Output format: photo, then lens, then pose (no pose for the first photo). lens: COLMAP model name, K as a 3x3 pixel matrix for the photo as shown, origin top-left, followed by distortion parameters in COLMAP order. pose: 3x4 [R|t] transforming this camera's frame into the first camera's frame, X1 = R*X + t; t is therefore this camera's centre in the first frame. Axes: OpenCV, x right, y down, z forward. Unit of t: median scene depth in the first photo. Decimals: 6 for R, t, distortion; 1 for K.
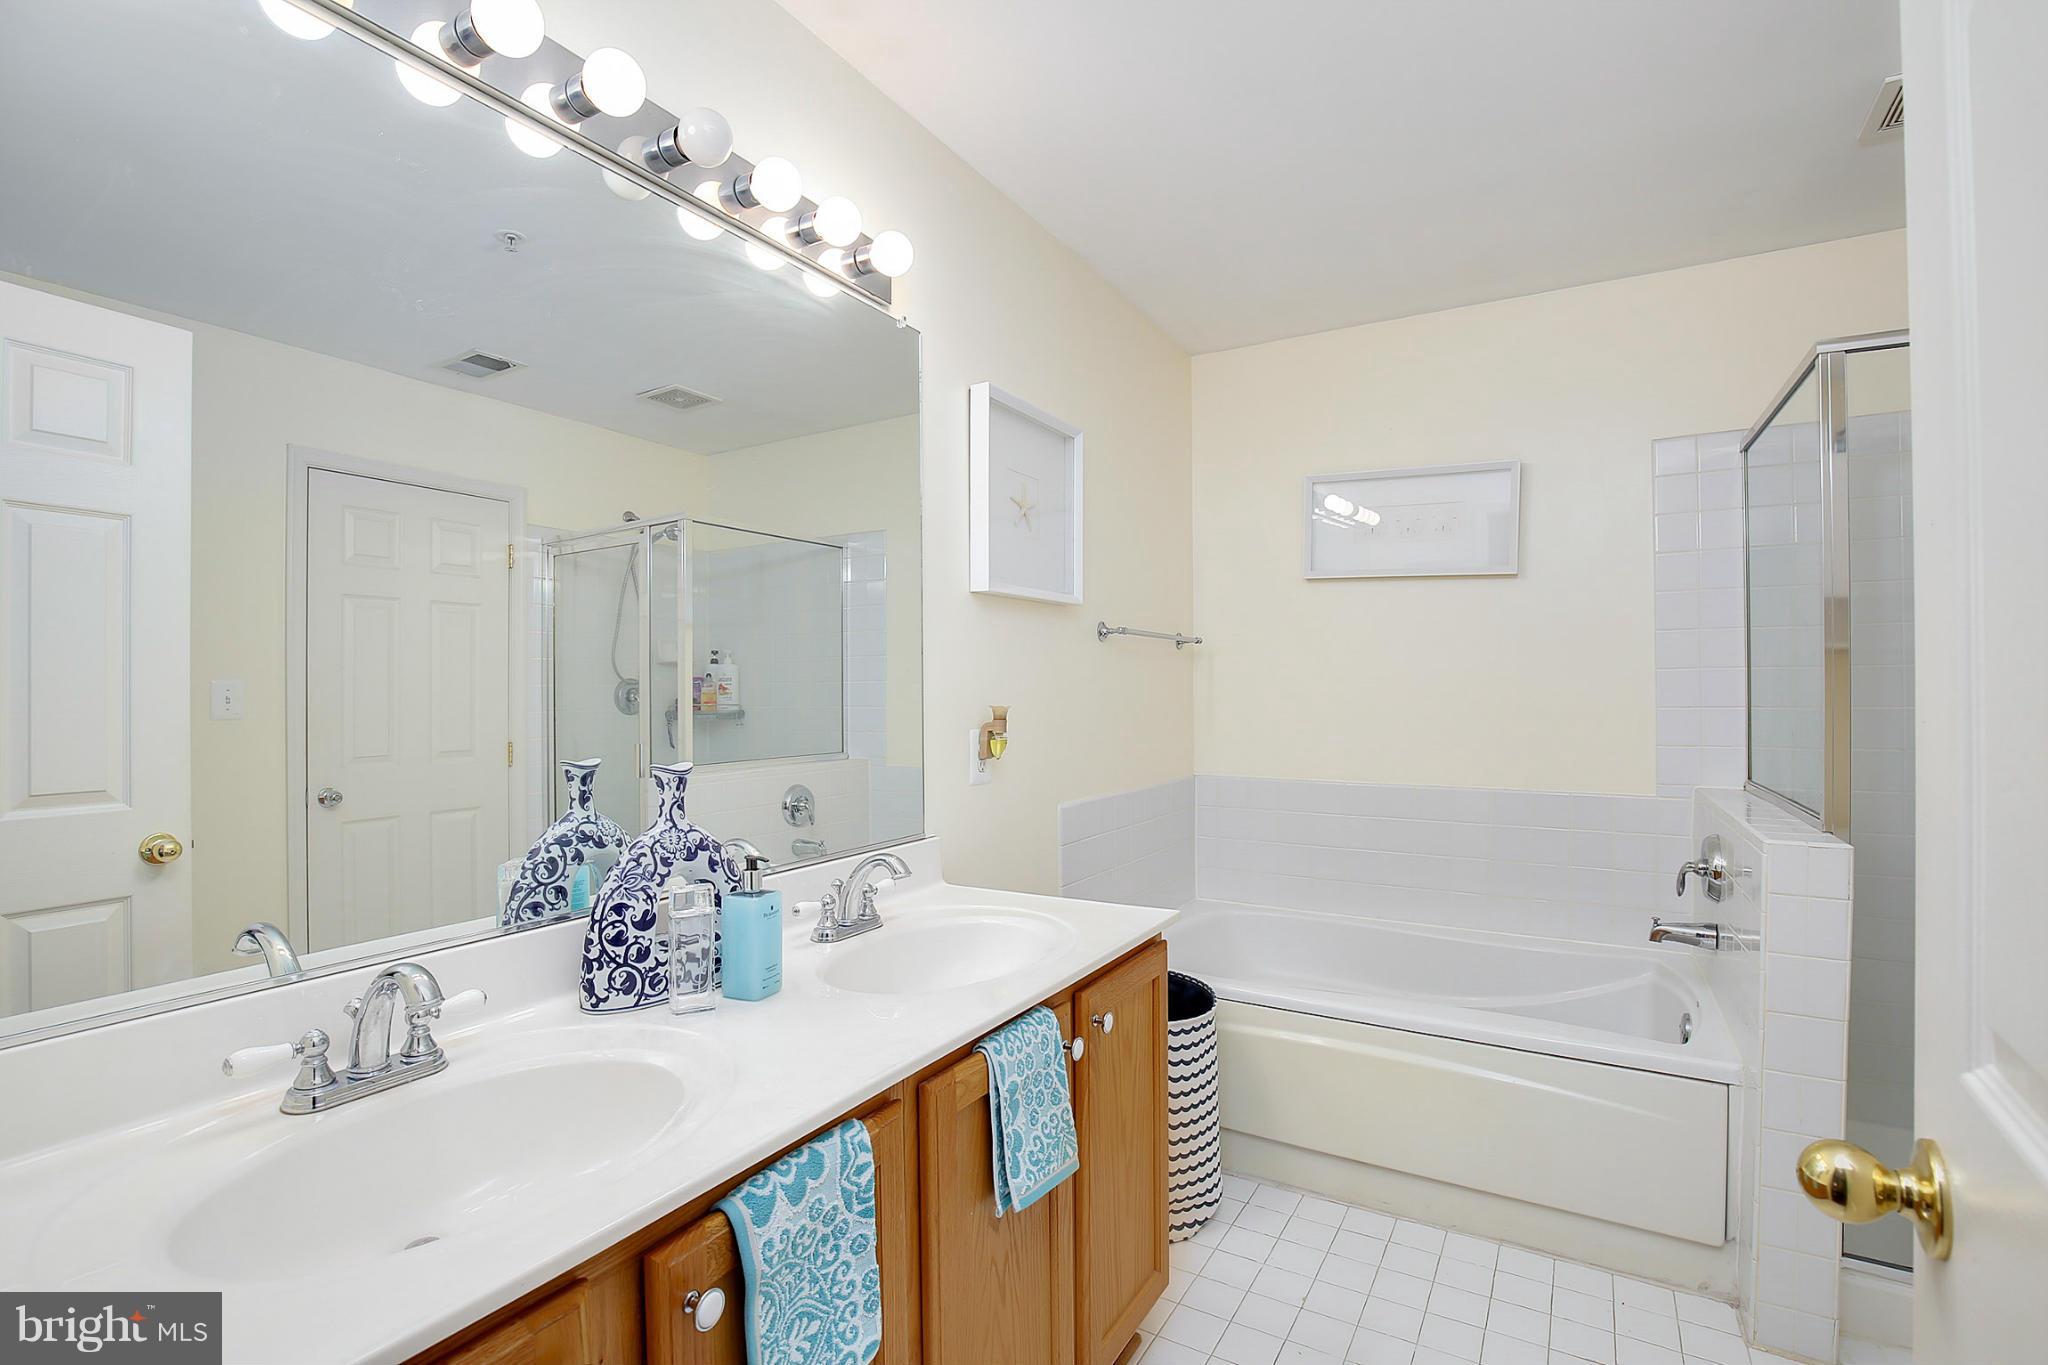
lens RADIAL K [[970.8, 0, 1020.8], [0, 970.8, 689.7], [0, 0, 1]] dist [-0.002893, -0.000286]
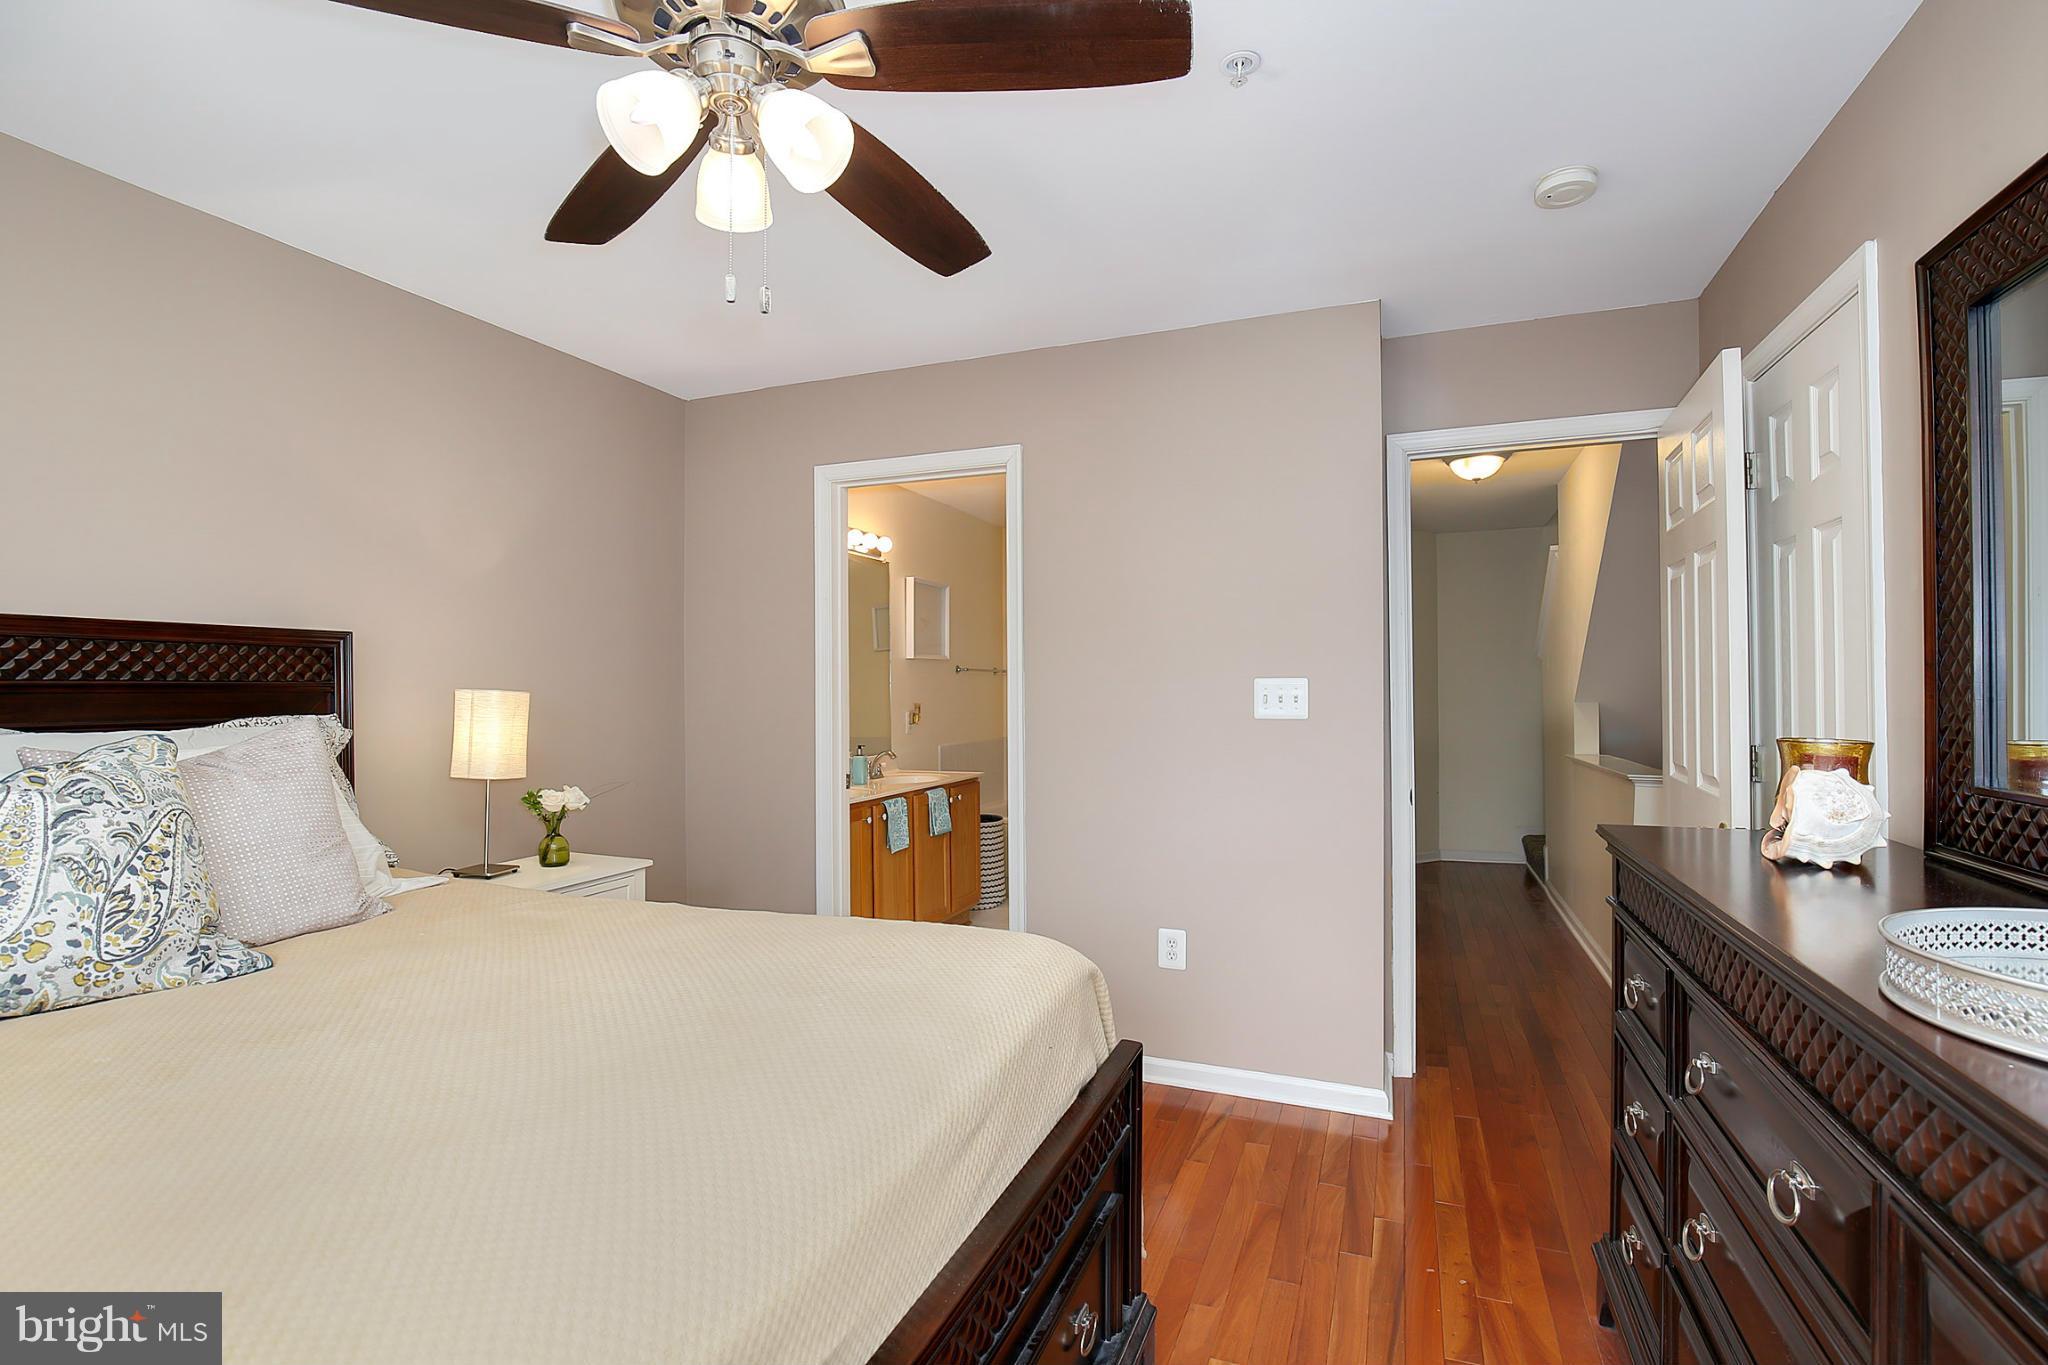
lens RADIAL K [[970.8, 0, 1022.4], [0, 970.8, 685.3], [0, 0, 1]] dist [-0.002893, -0.000286]
pose [[0.988041, 0.003939, 0.154143, -0.170612], [-0.003173, 0.999981, -0.005216, -0.022383], [-0.154161, 0.004665, 0.988035, -1.872171]]
